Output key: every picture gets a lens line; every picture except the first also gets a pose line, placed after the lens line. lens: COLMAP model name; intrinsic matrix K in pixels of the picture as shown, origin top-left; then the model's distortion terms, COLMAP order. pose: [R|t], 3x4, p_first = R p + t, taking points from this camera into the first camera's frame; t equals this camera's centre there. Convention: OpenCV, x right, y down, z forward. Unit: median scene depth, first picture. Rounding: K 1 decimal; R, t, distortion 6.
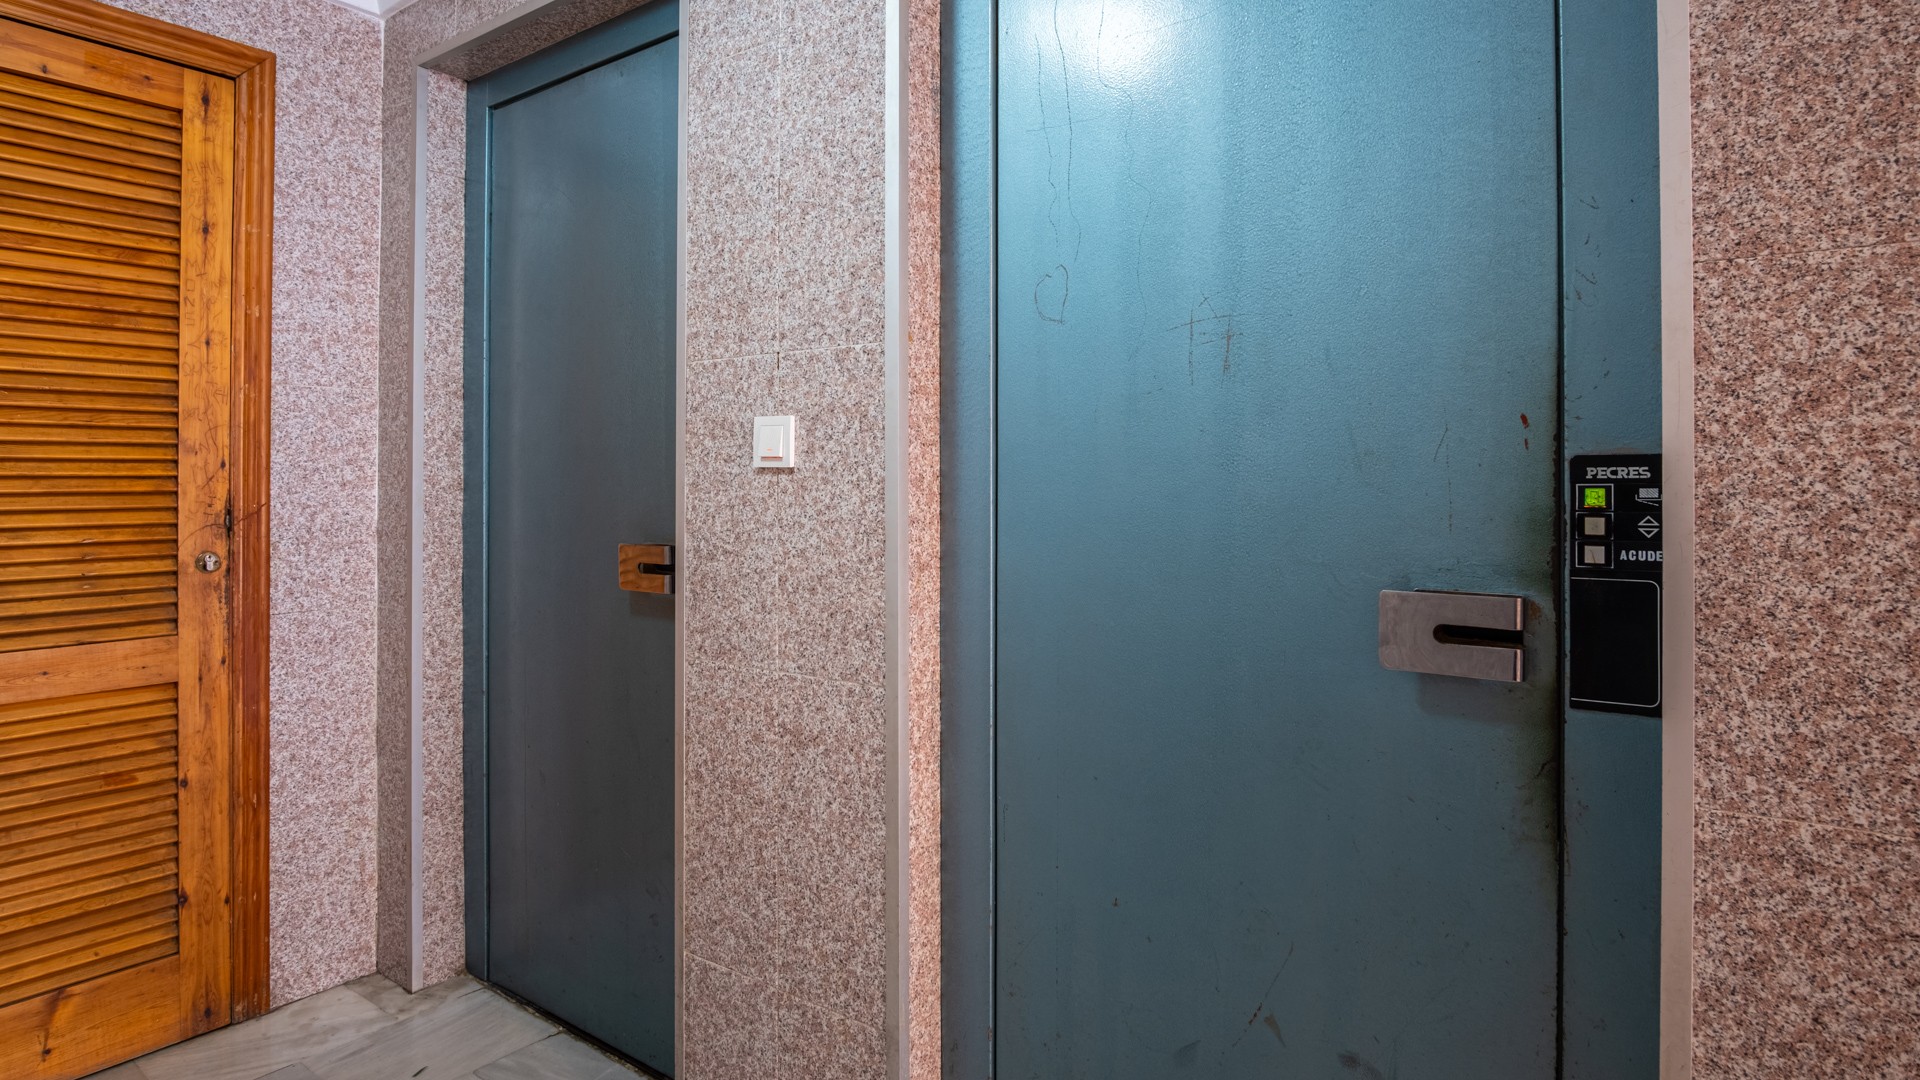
lens RADIAL K [[1038.7, 0, 960.0], [0, 1038.7, 540.0], [0, 0, 1]] dist [-0.004407, -0.001451]
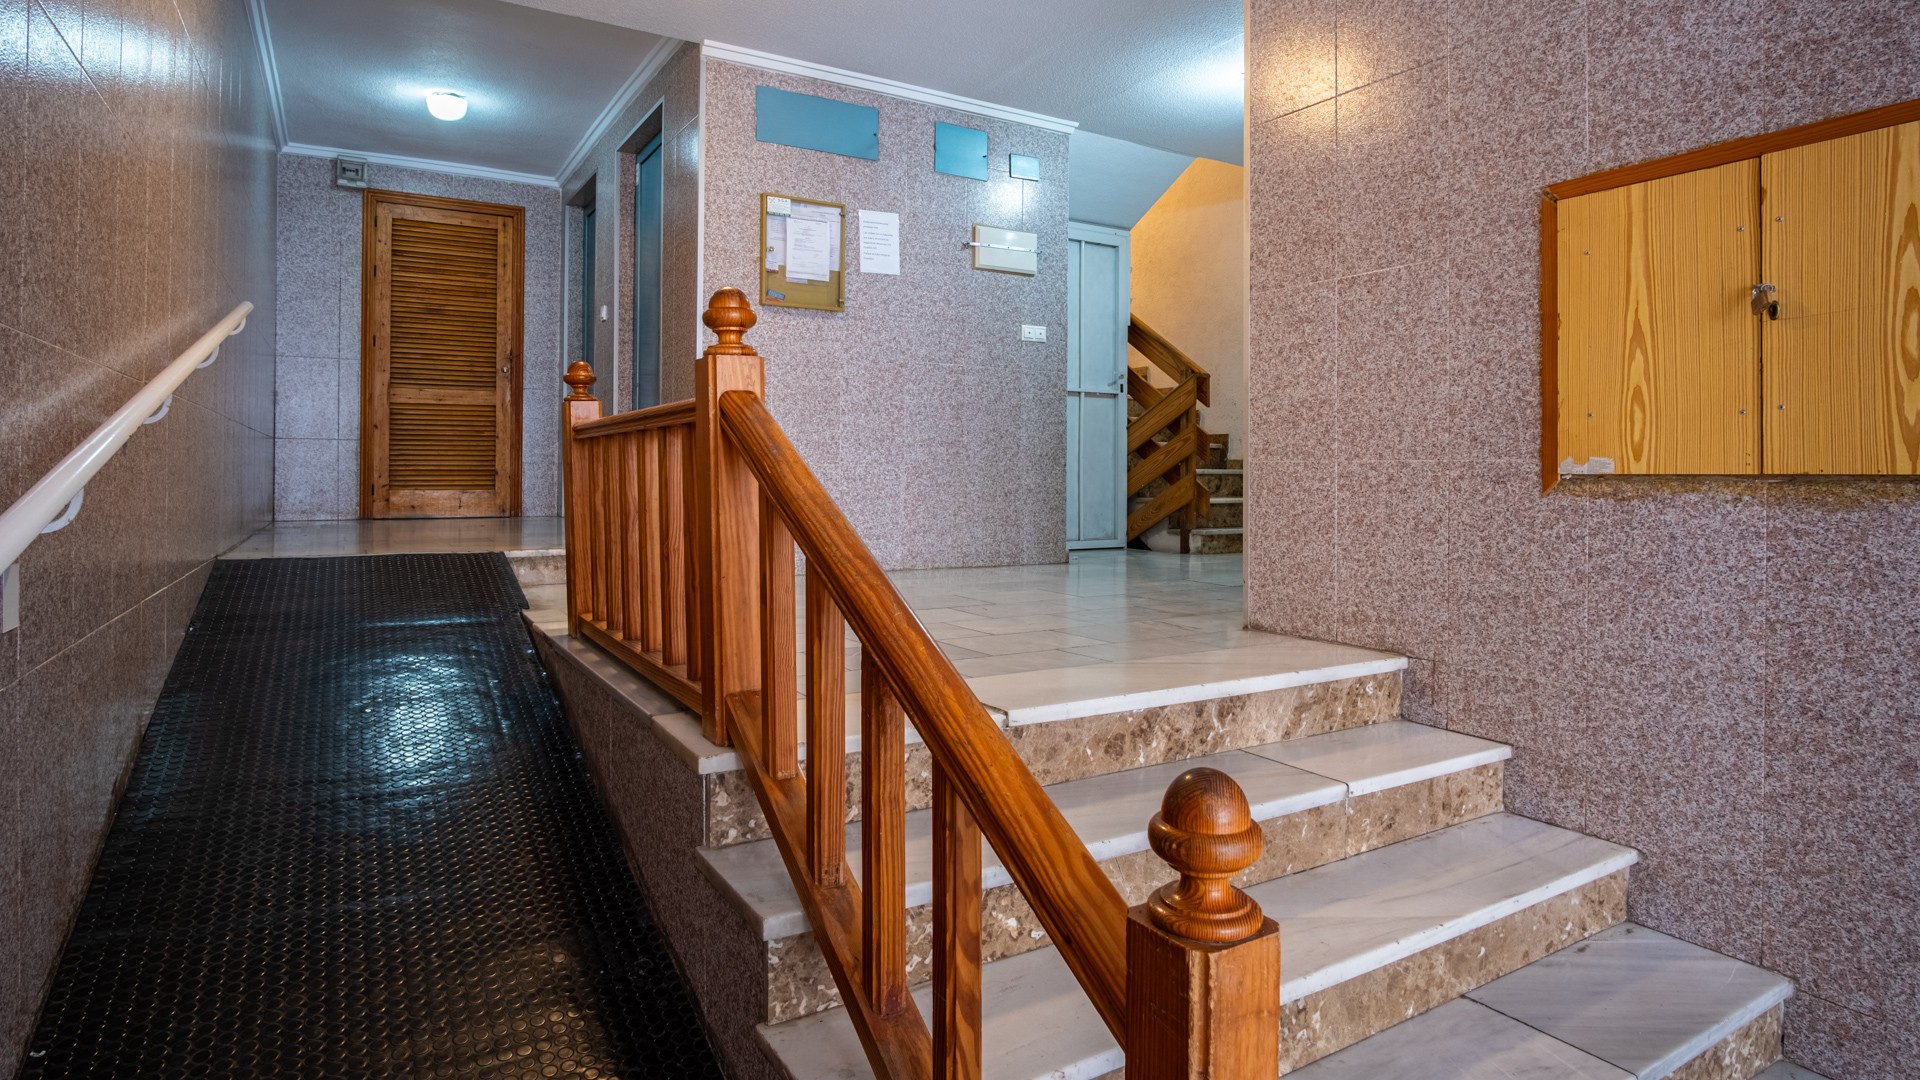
lens RADIAL K [[1010.5, 0, 960.0], [0, 1010.5, 540.0], [0, 0, 1]] dist [0.001744, 0.000199]
pose [[0.925738, 0.027284, -0.377181, 1.771342], [-0.021688, 0.999583, 0.019078, 0.457340], [0.377544, -0.009481, 0.925943, -1.368818]]
